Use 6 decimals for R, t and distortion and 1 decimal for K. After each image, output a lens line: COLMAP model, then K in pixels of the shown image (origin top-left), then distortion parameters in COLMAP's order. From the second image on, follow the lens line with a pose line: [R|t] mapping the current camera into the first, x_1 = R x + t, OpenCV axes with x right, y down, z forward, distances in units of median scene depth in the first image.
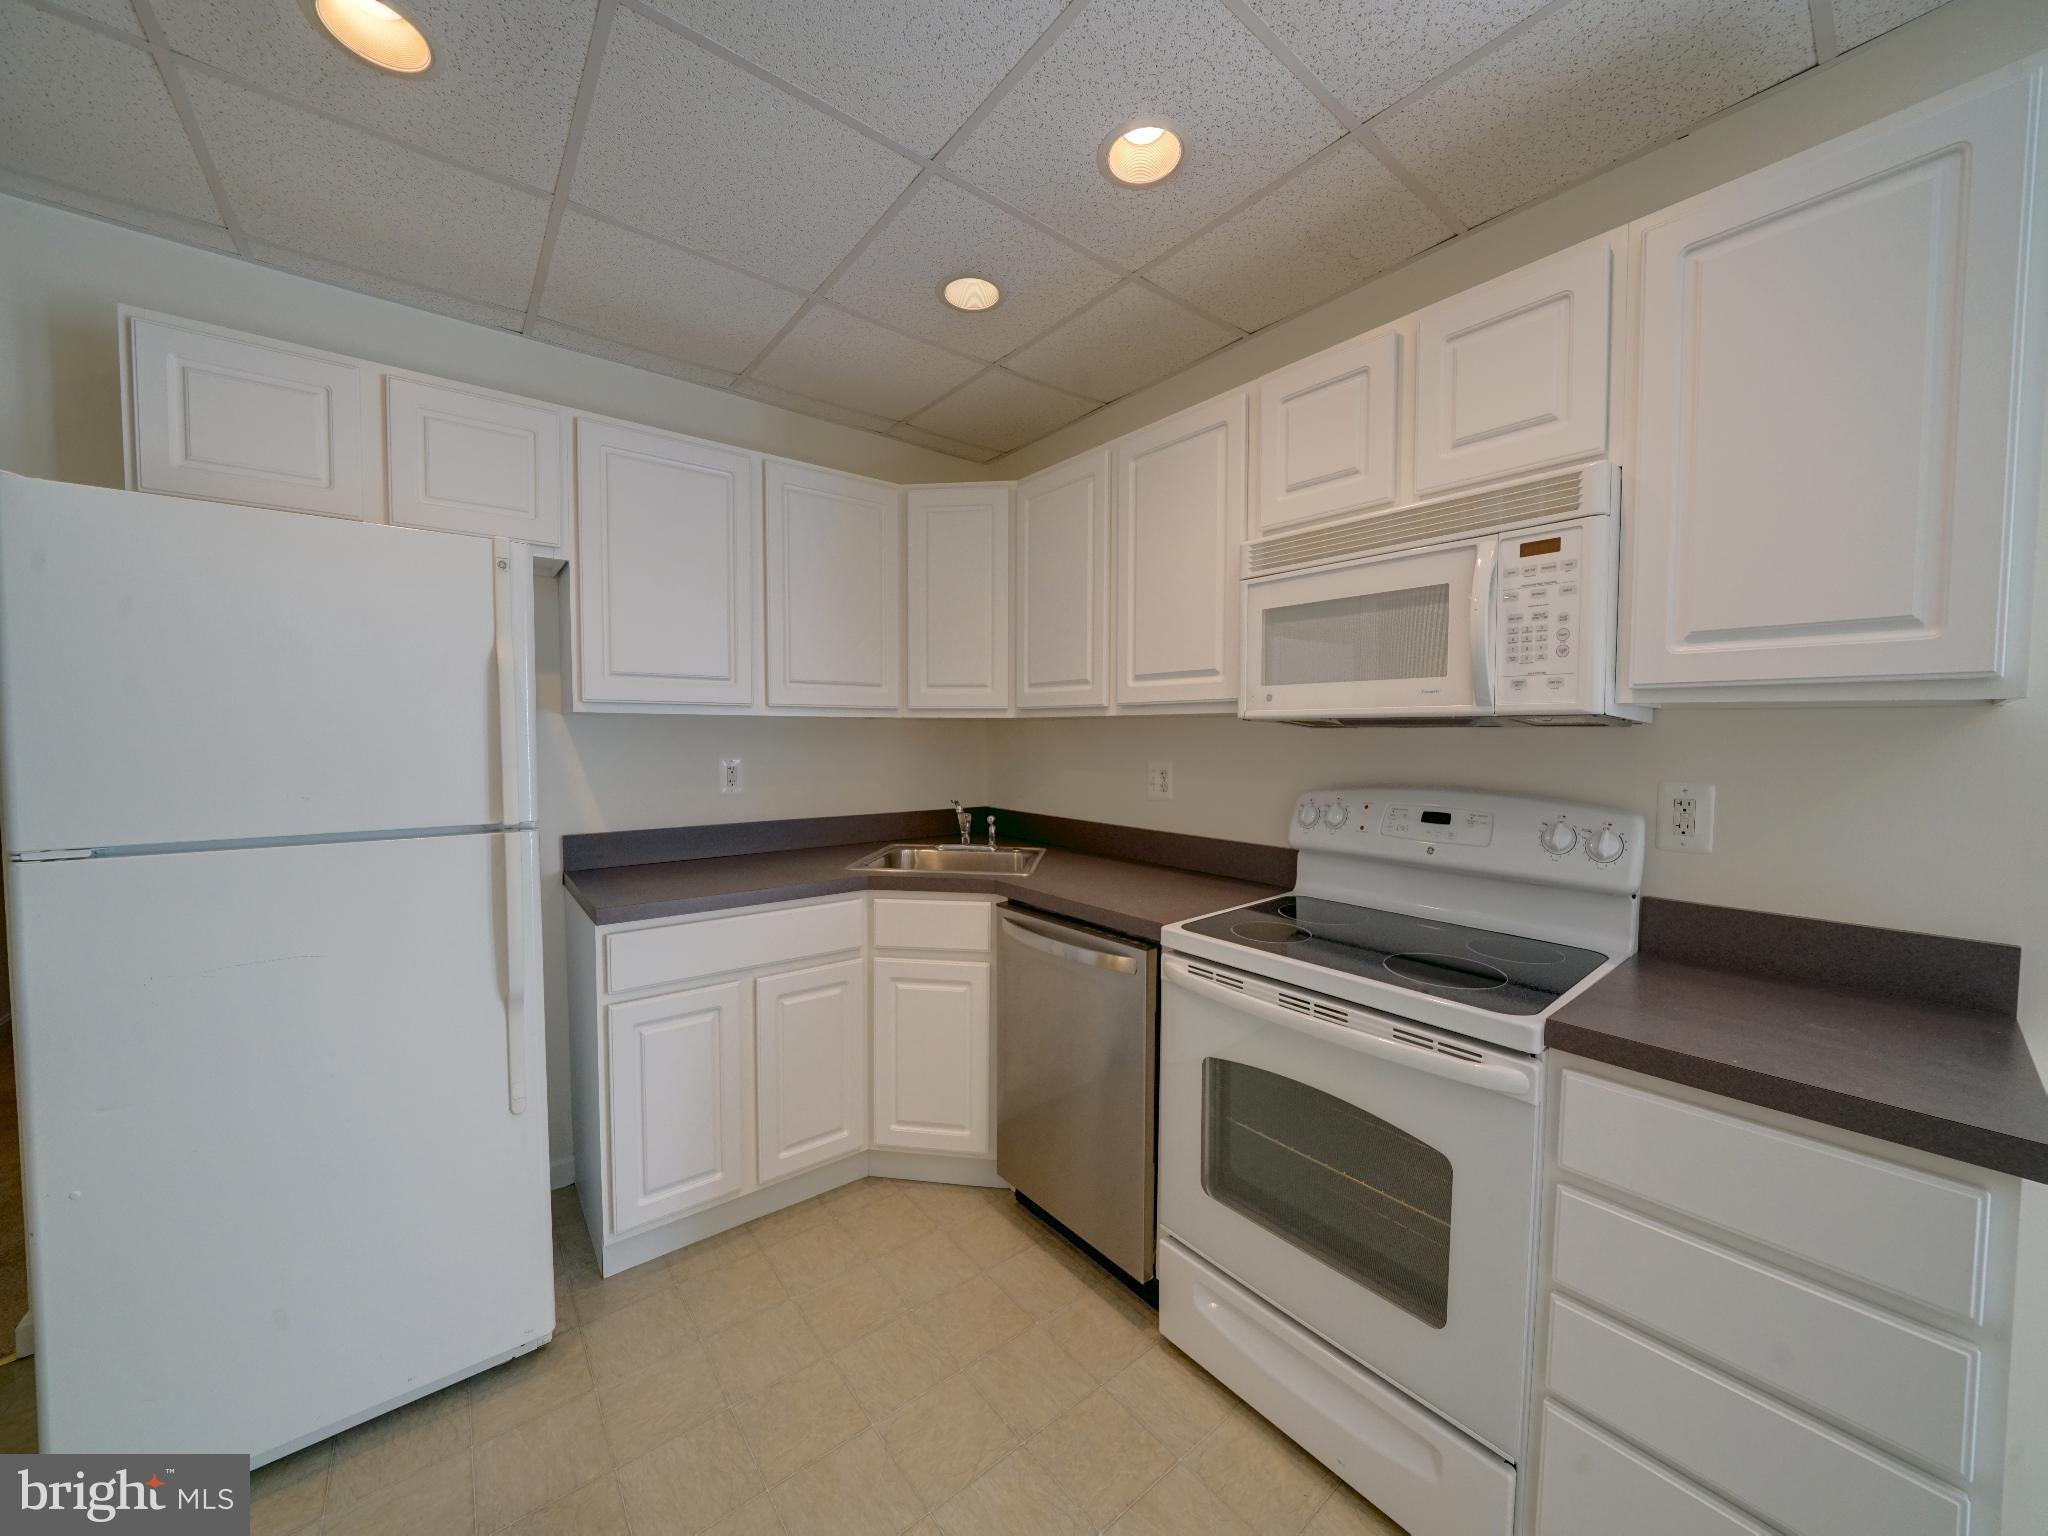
lens RADIAL K [[758.3, 0, 1029.6], [0, 758.3, 766.7], [0, 0, 1]] dist [-0.002572, -0.000454]
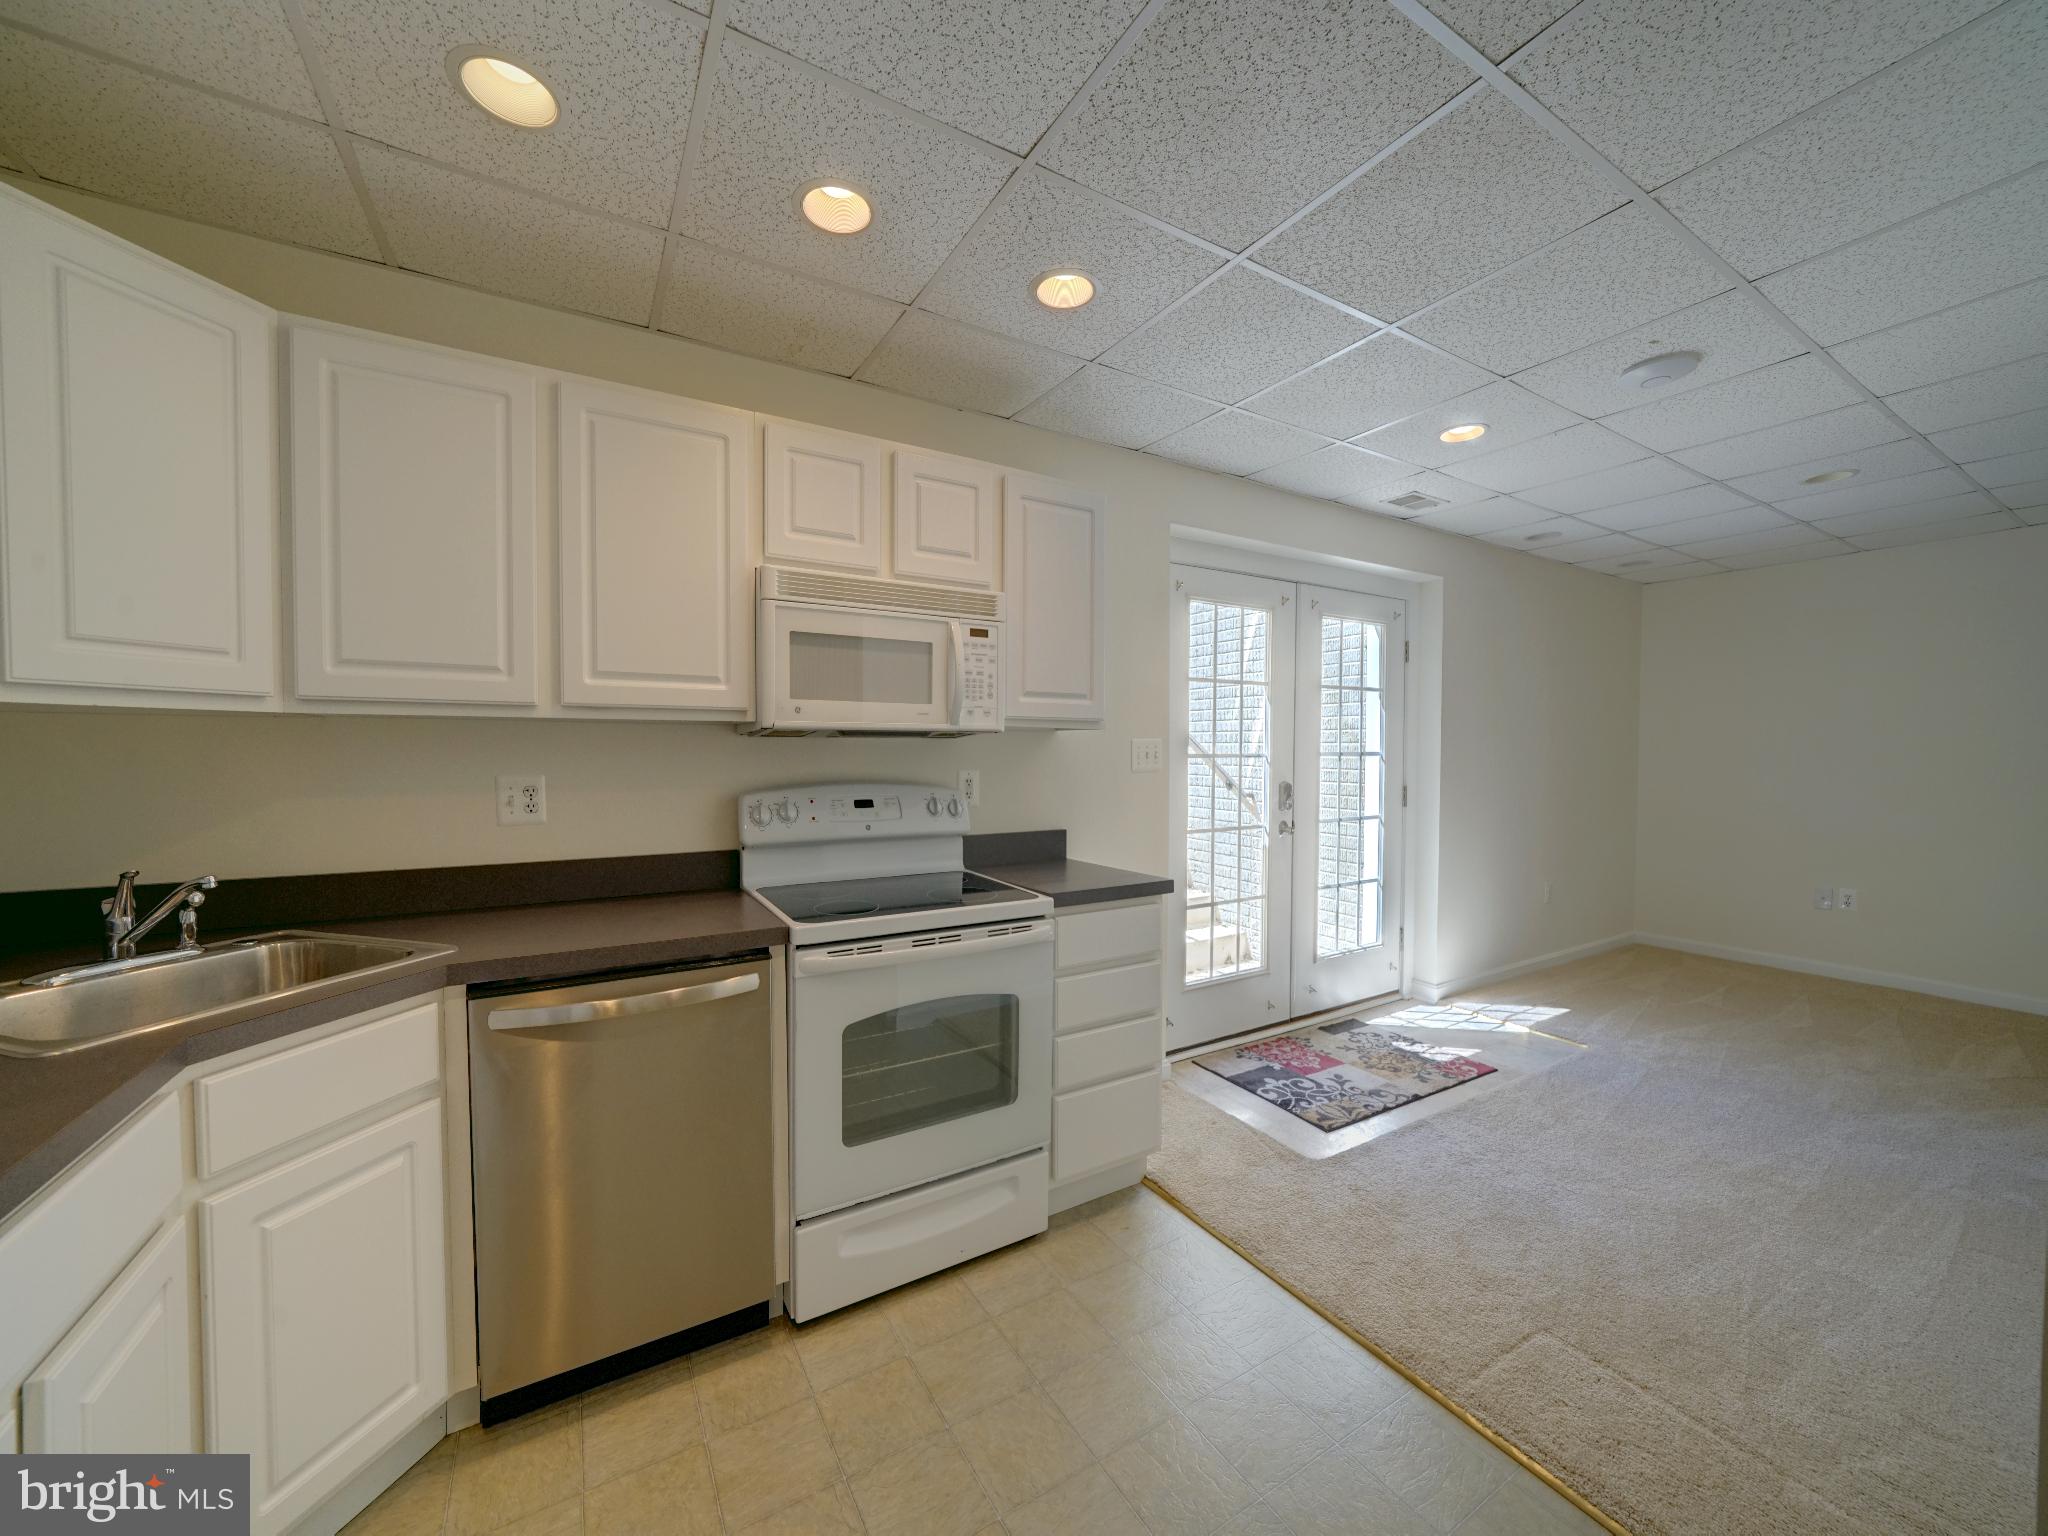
lens RADIAL K [[758.3, 0, 1030.0], [0, 758.3, 766.5], [0, 0, 1]] dist [-0.002572, -0.000454]
pose [[0.128806, -0.027788, 0.991280, -0.826915], [0.040736, 0.998912, 0.022709, -0.019473], [-0.990833, 0.037456, 0.129798, 0.554971]]
